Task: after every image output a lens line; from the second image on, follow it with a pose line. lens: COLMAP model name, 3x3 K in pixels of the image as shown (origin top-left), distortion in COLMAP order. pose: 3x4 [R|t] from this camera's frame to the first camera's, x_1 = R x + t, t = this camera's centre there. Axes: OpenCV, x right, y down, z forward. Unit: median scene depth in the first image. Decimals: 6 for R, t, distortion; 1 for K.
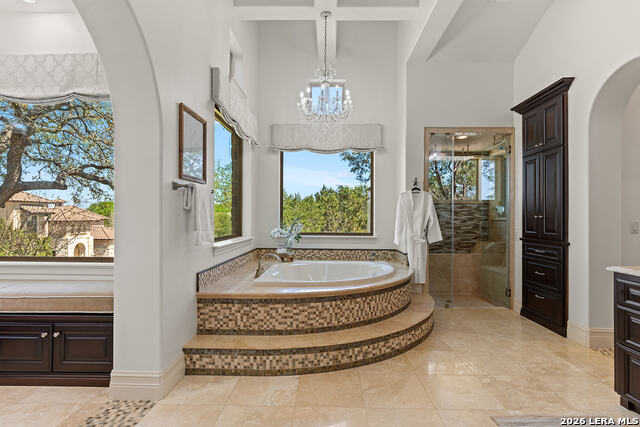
lens RADIAL K [[319.6, 0, 320.2], [0, 319.6, 215.1], [0, 0, 1]] dist [0.002578, 0.000077]
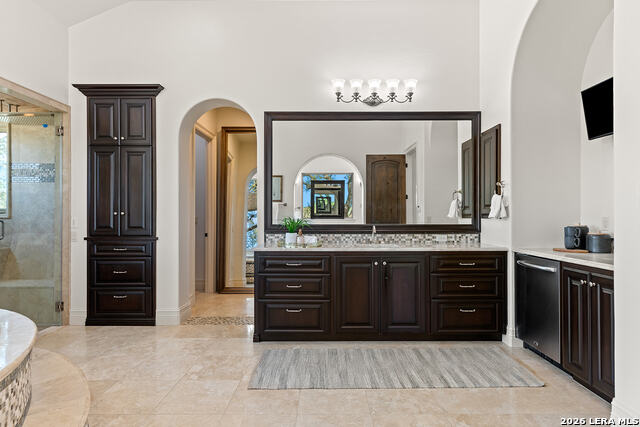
lens RADIAL K [[371.3, 0, 319.3], [0, 371.3, 211.3], [0, 0, 1]] dist [0.003311, 0.000290]
pose [[-0.022771, -0.001020, 0.999740, -0.471180], [-0.004978, 0.999987, 0.000907, -0.005016], [-0.999728, -0.004956, -0.022775, 0.456451]]
